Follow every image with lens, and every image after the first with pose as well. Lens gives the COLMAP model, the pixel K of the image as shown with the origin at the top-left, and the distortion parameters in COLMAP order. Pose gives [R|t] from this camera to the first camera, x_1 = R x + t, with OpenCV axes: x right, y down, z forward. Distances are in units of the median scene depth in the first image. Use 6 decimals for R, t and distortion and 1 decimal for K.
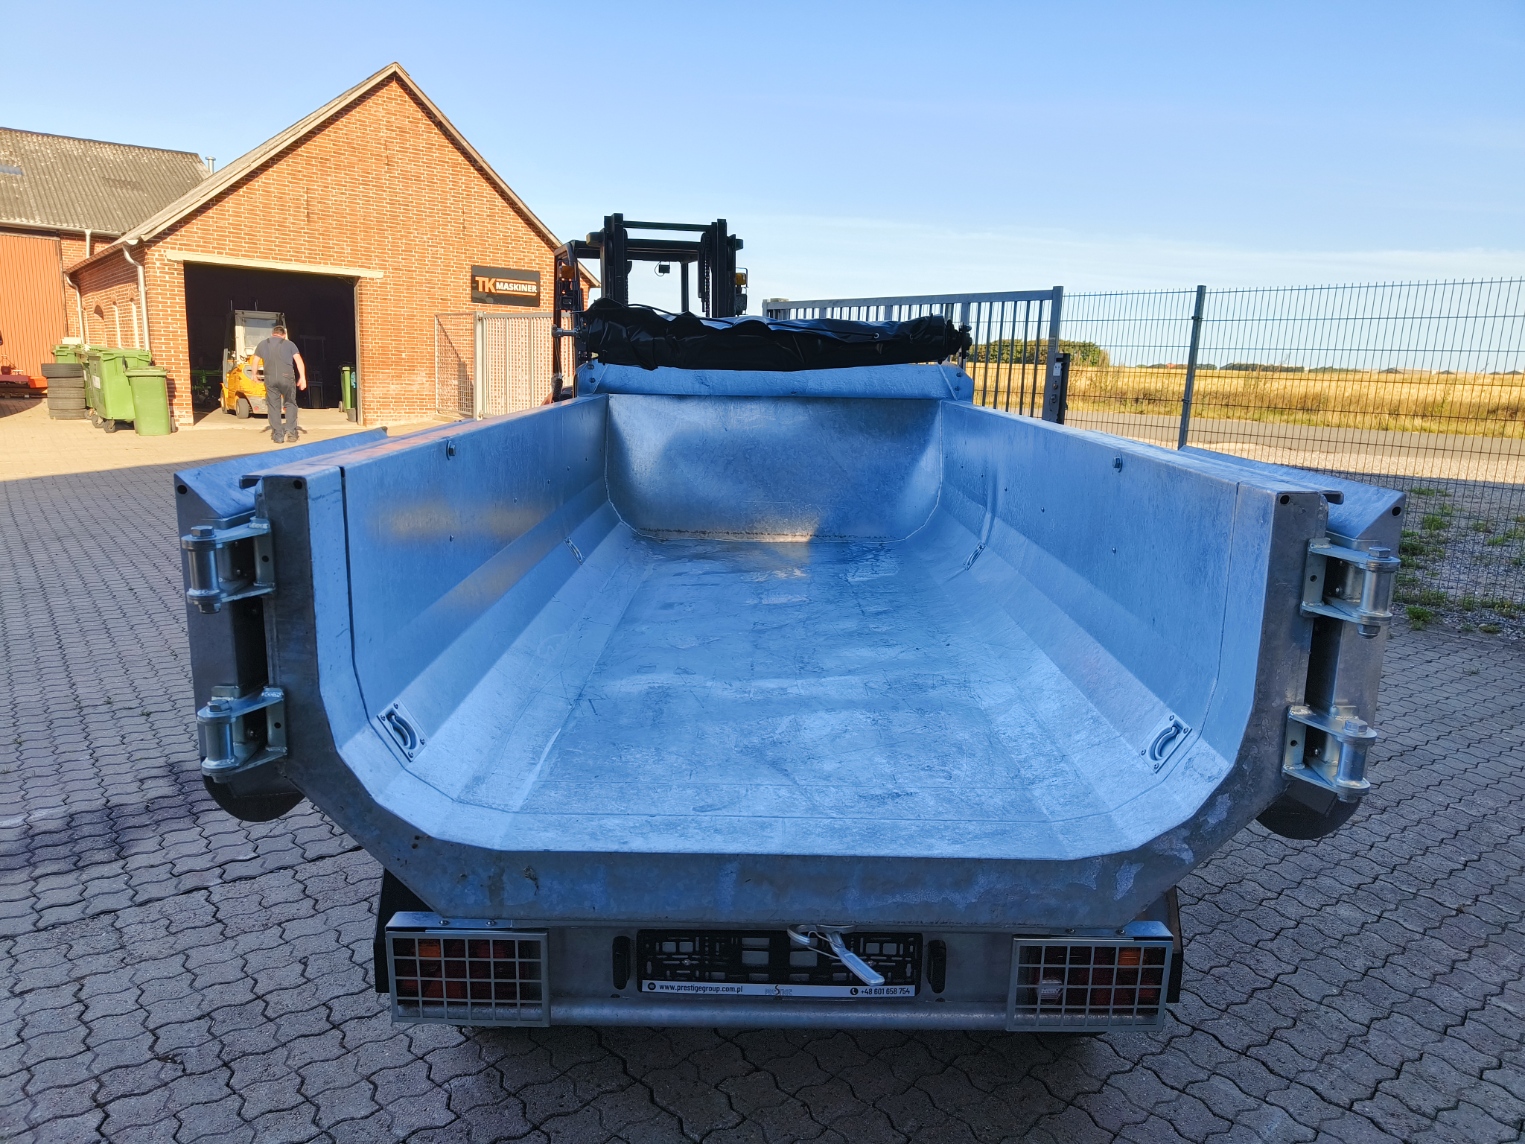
lens RADIAL K [[1050.2, 0, 757.4], [0, 1050.2, 576.0], [0, 0, 1]] dist [-0.001226, 0.001360]
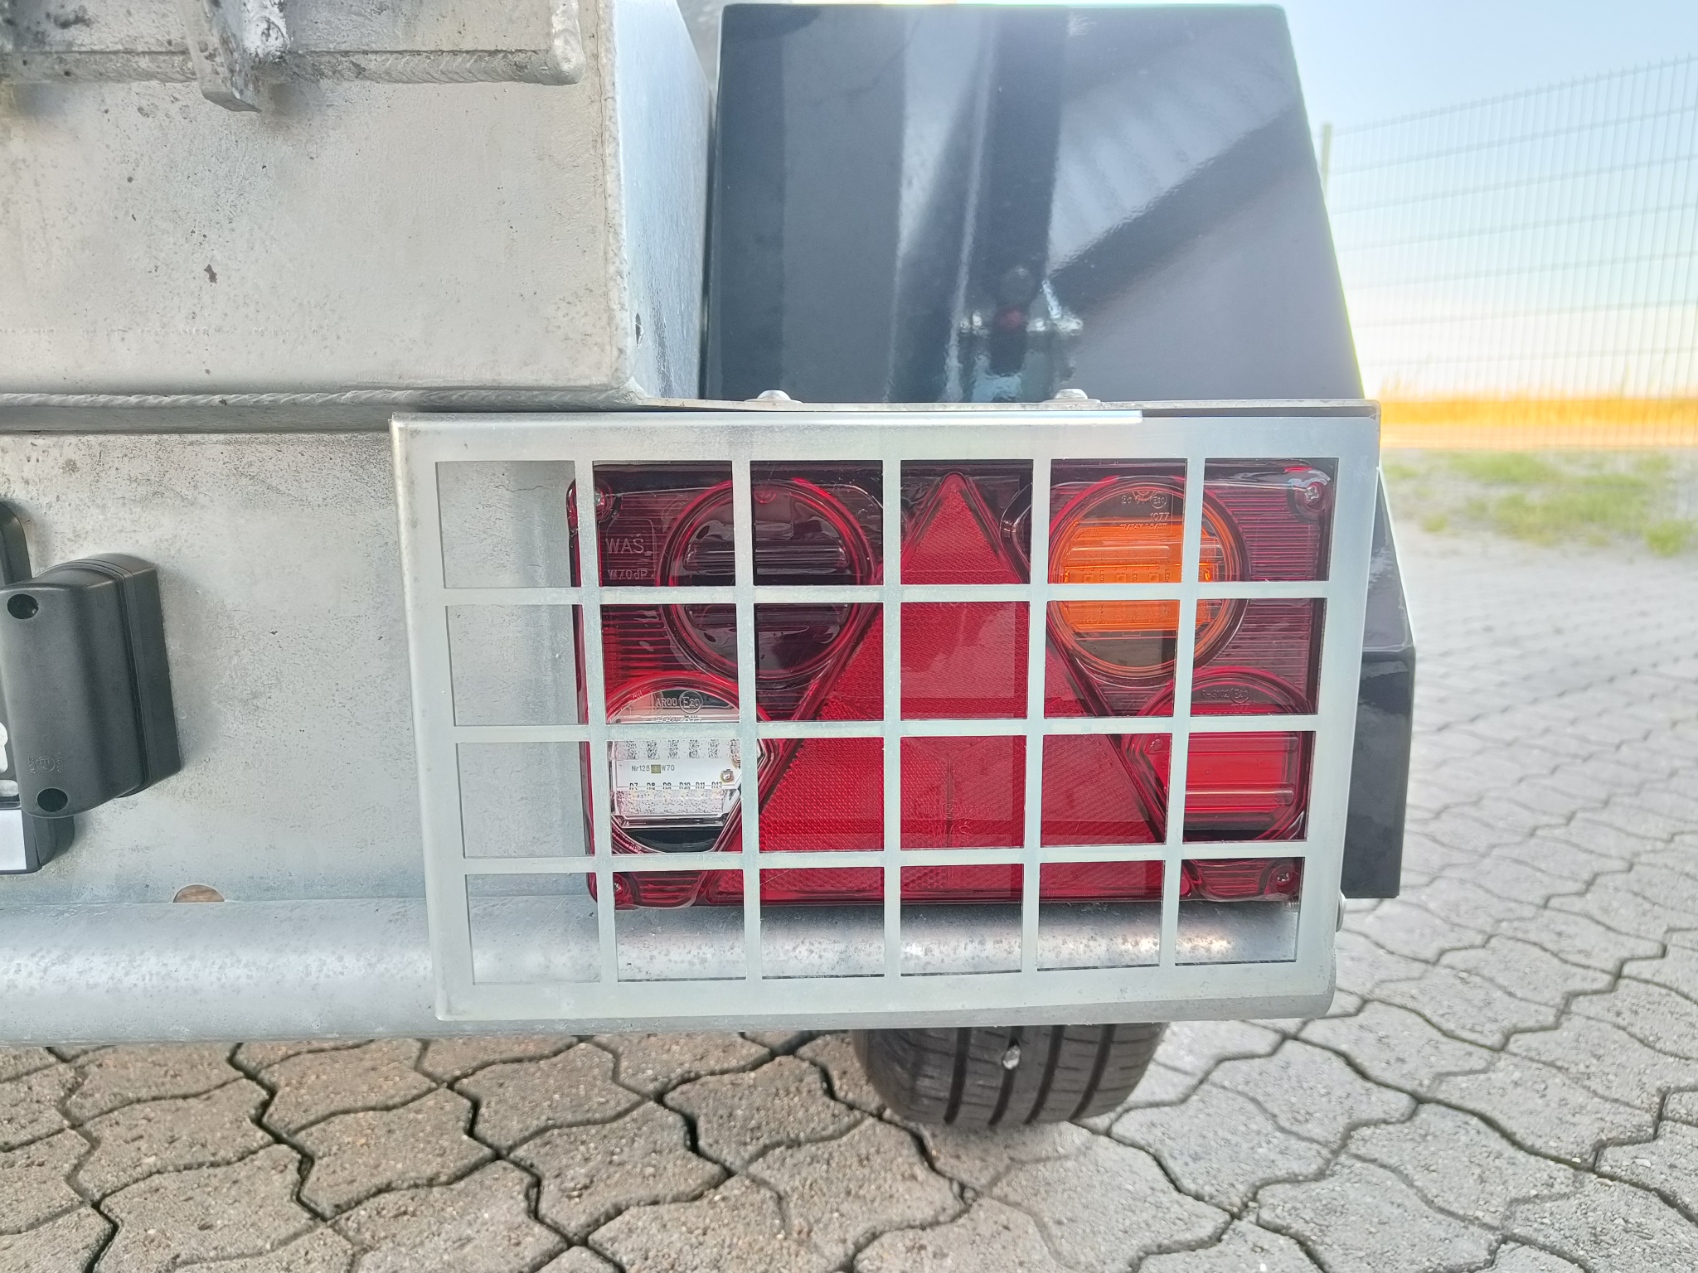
lens RADIAL K [[1192.6, 0, 847.4], [0, 1192.6, 627.4], [0, 0, 1]] dist [0.002538, -0.000020]
pose [[0.999602, -0.024893, 0.013245, 0.224673], [0.025423, 0.998818, -0.041436, 0.280033], [-0.012198, 0.041756, 0.999053, 0.592209]]
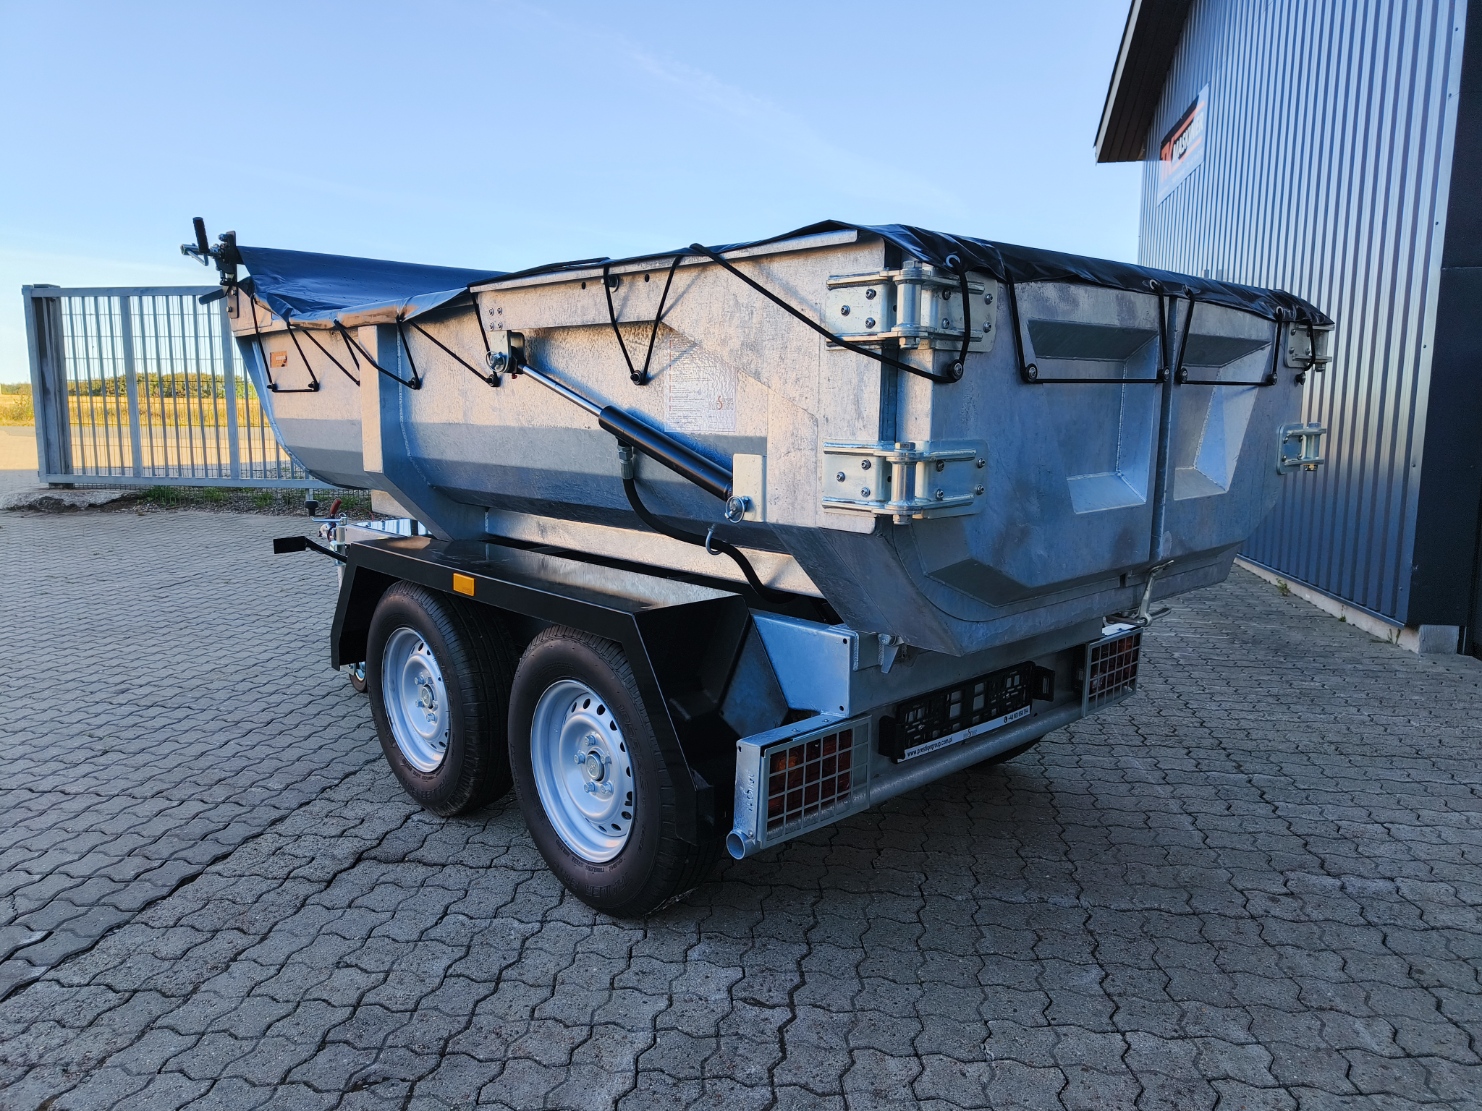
lens RADIAL K [[1025.6, 0, 741.0], [0, 1025.6, 555.5], [0, 0, 1]] dist [0.000937, 0.000192]
pose [[0.732006, -0.120091, 0.670630, -0.713802], [0.154543, 0.987952, 0.008227, 0.107284], [-0.663538, 0.097620, 0.741746, 0.209873]]
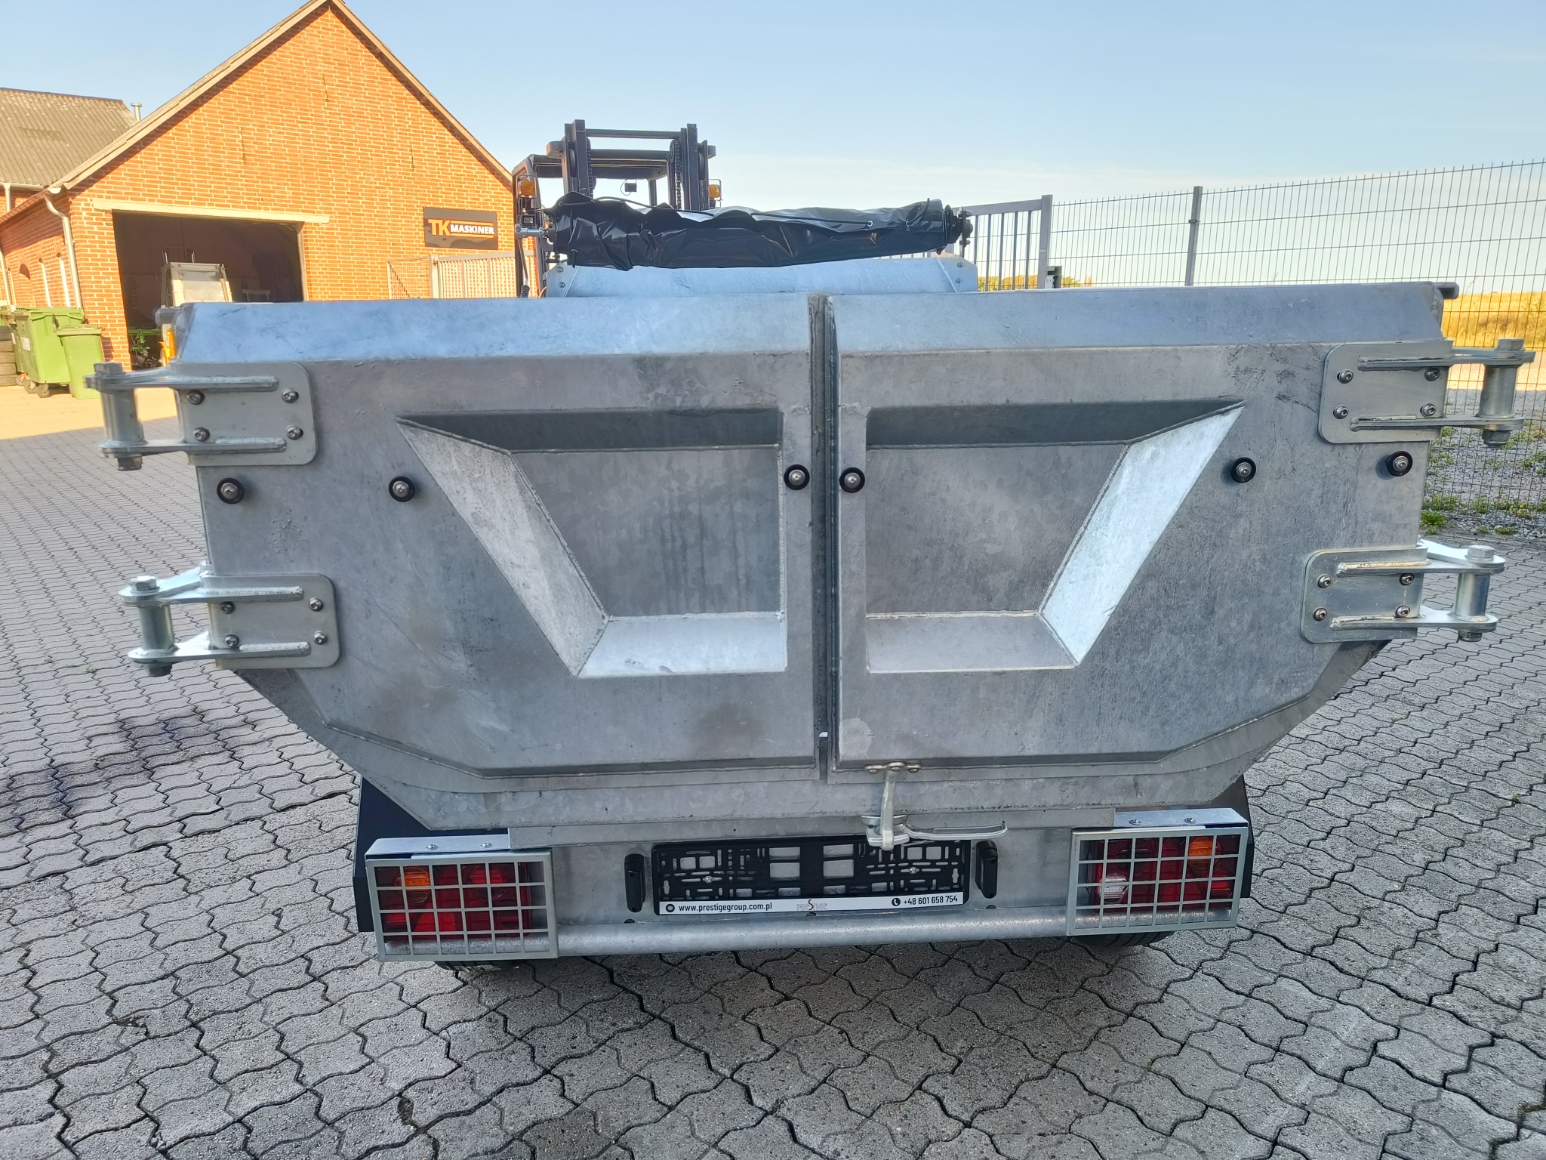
lens RADIAL K [[1079.4, 0, 771.3], [0, 1079.4, 570.9], [0, 0, 1]] dist [-0.000758, 0.000223]
pose [[0.998657, -0.041790, 0.030639, -0.023514], [0.040612, 0.998448, 0.038114, 0.055377], [-0.032184, -0.036819, 0.998804, 0.069123]]
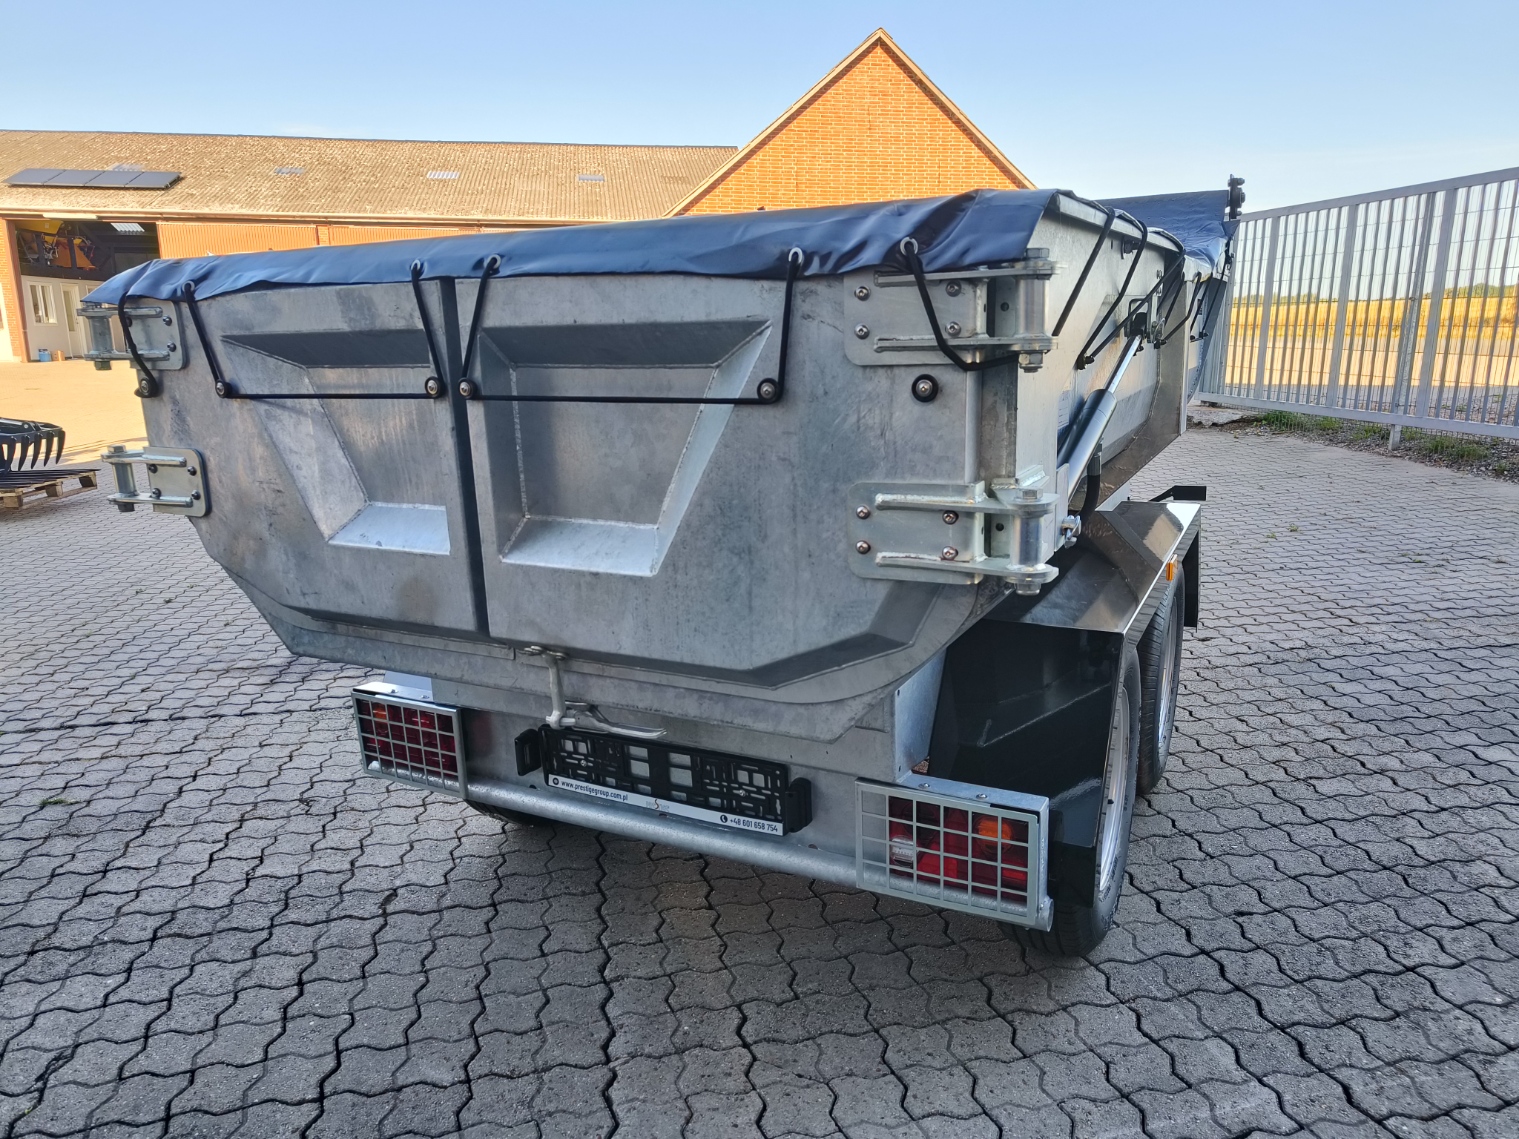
lens RADIAL K [[1041.4, 0, 755.2], [0, 1041.4, 575.5], [0, 0, 1]] dist [0.031684, -0.027872]
pose [[0.890832, 0.067047, -0.449359, 0.402553], [-0.053434, 0.997648, 0.042924, 0.098929], [0.451180, -0.014227, 0.892319, 0.123468]]
